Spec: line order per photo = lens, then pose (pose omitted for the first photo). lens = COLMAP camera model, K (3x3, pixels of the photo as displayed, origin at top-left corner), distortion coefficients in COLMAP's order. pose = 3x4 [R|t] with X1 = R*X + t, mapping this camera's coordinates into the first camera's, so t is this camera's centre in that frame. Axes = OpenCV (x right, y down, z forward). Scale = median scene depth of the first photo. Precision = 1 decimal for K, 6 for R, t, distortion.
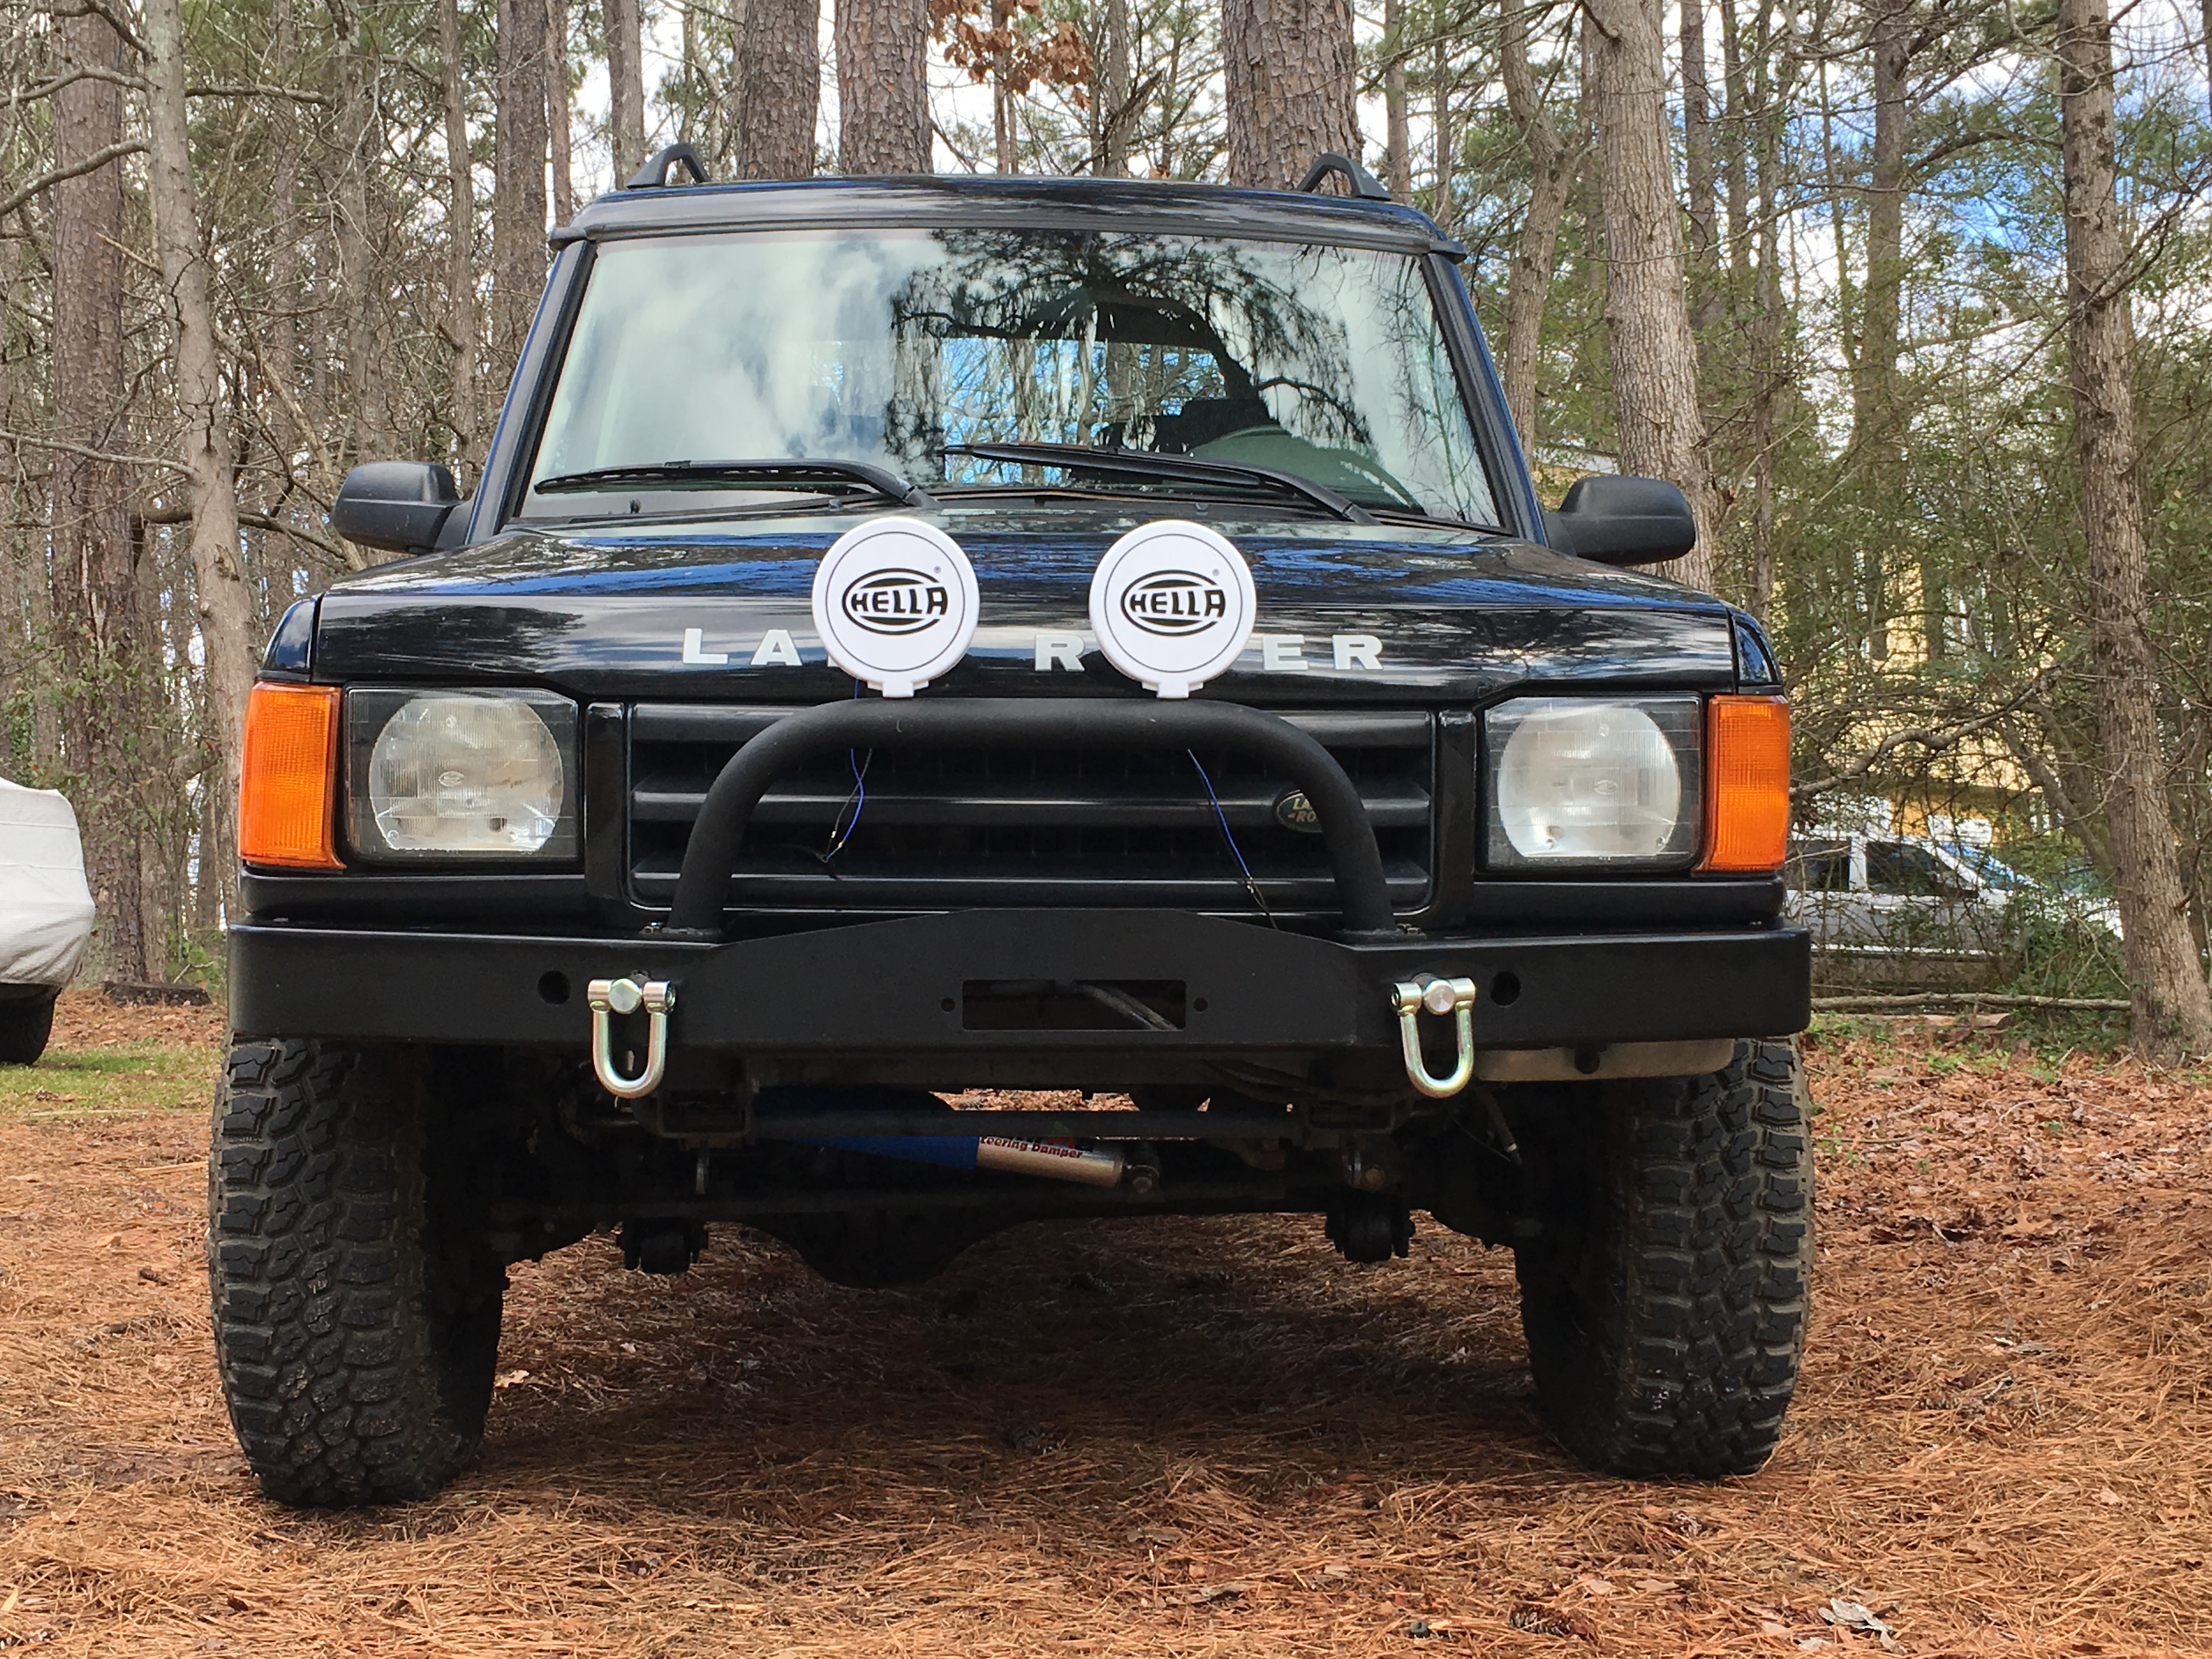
lens RADIAL K [[3084.8, 0, 1105.6], [0, 3084.8, 813.7], [0, 0, 1]] dist [0.047886, 0.000000]
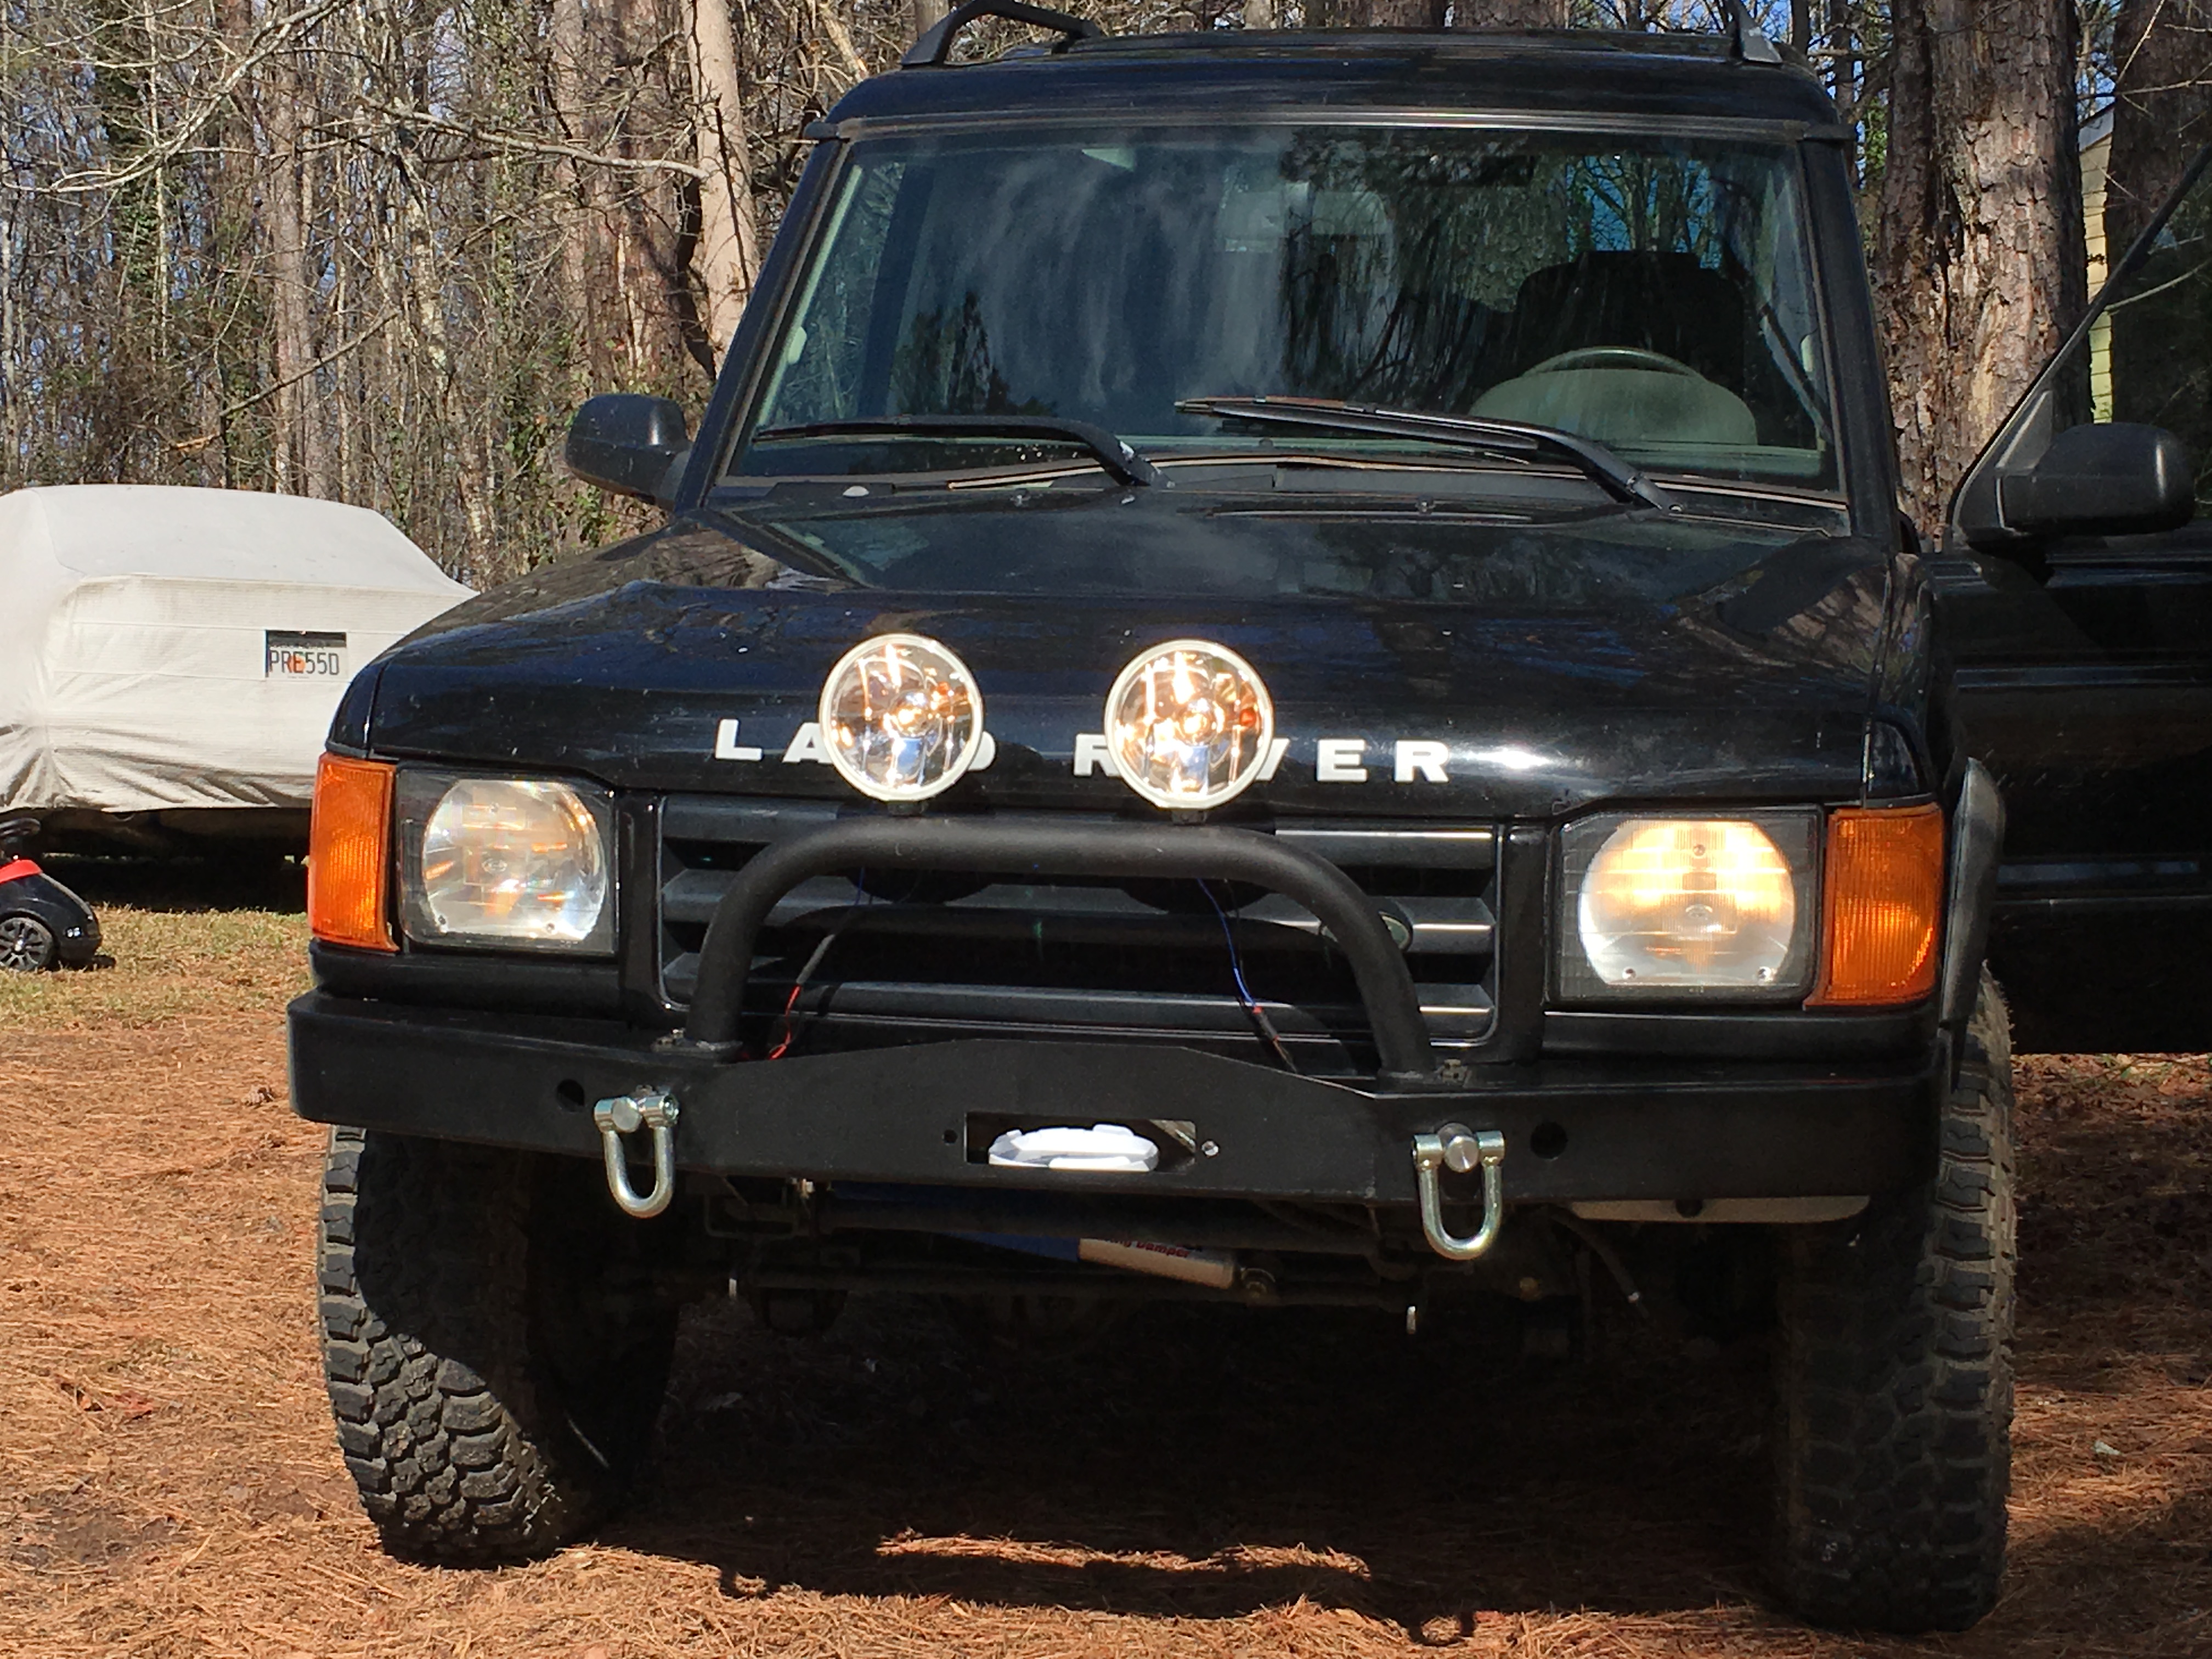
lens RADIAL K [[3876.5, 0, 1104.8], [0, 3876.5, 838.6], [0, 0, 1]] dist [0.007270, 0.000000]
pose [[0.977837, 0.029484, -0.207282, 0.230933], [-0.012306, 0.996417, 0.083680, -0.125676], [0.209006, -0.079275, 0.974696, -0.148745]]
